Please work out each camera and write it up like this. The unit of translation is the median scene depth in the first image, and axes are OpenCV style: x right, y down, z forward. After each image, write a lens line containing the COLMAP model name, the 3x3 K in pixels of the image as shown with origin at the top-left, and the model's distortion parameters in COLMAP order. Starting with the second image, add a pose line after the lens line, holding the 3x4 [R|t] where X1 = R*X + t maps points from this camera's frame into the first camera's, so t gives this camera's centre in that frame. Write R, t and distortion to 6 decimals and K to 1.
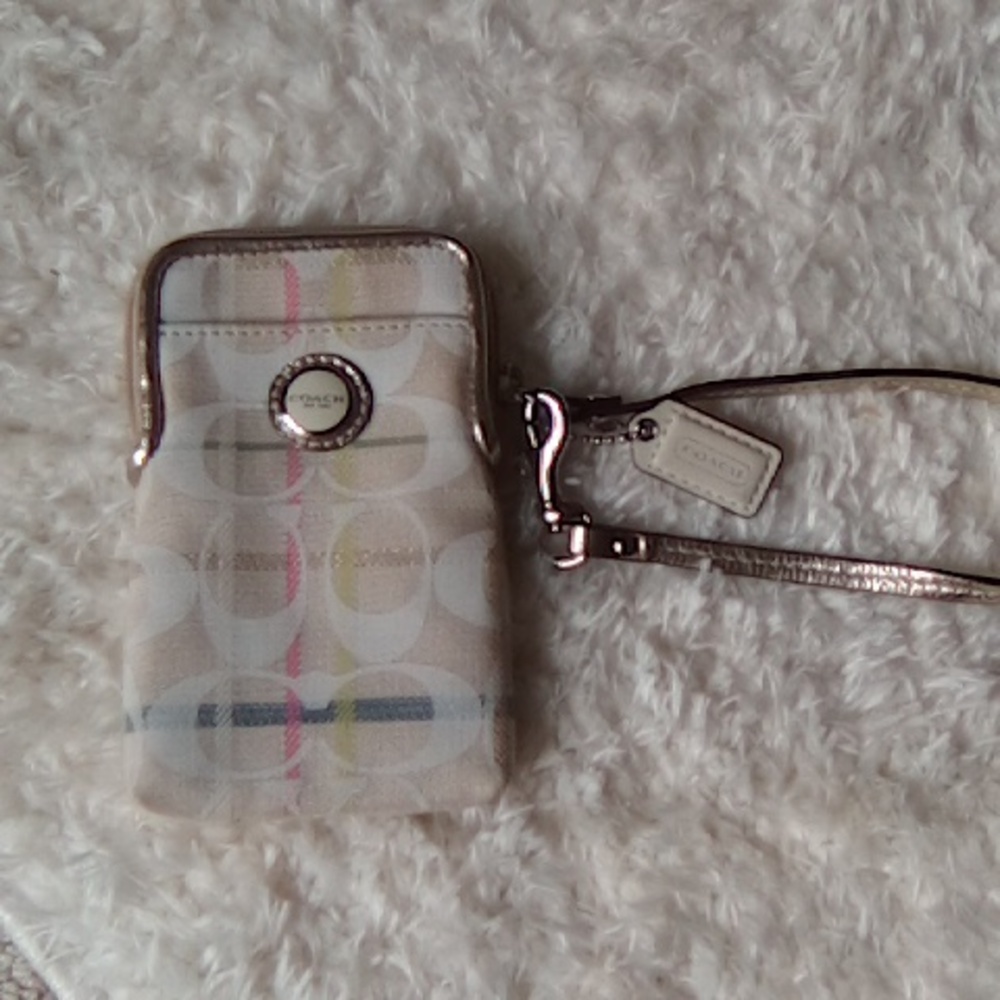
lens RADIAL K [[1616.8, 0, 515.2], [0, 1616.8, 502.0], [0, 0, 1]] dist [-0.001837, -0.123002]
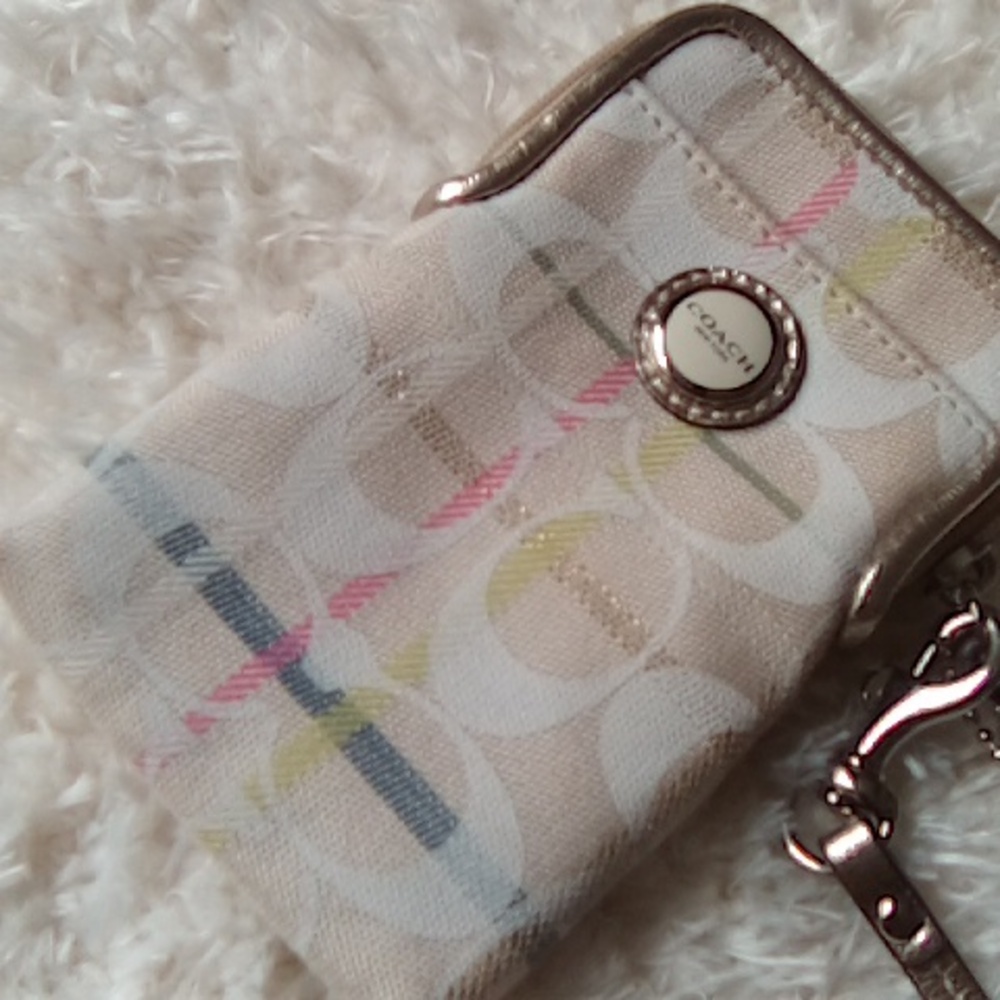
lens RADIAL K [[1616.8, 0, 515.2], [0, 1616.8, 502.0], [0, 0, 1]] dist [-0.001837, -0.123002]
pose [[0.649894, 0.726596, -0.222926, 0.003058], [-0.748805, 0.662350, -0.024150, 0.044552], [0.130108, 0.182623, 0.974536, 0.418191]]
